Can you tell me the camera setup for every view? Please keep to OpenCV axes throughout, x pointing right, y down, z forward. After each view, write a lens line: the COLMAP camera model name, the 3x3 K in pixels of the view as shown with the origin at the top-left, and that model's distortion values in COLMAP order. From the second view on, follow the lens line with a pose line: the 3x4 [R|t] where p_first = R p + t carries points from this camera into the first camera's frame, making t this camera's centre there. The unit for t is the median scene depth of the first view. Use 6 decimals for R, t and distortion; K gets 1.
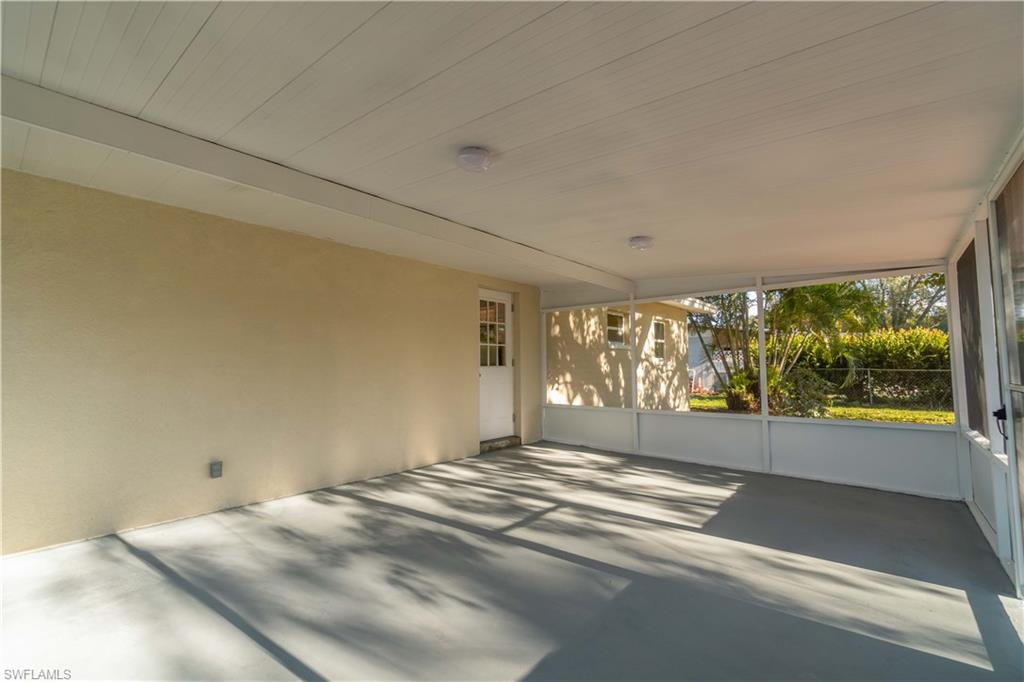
lens RADIAL K [[438.1, 0, 502.0], [0, 438.1, 348.2], [0, 0, 1]] dist [-0.009031, 0.002763]
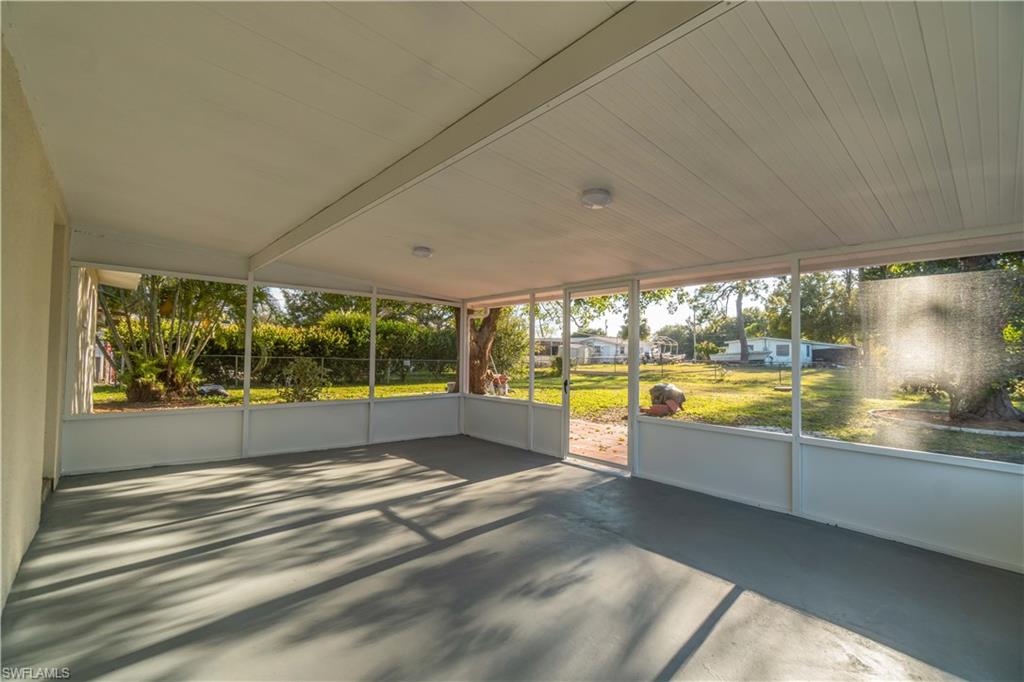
lens RADIAL K [[438.1, 0, 501.7], [0, 438.1, 341.4], [0, 0, 1]] dist [-0.009031, 0.002763]
pose [[0.142411, 0.042269, 0.988905, -0.904474], [-0.063187, 0.997438, -0.033534, 0.022356], [-0.987789, -0.057710, 0.144717, 0.743269]]
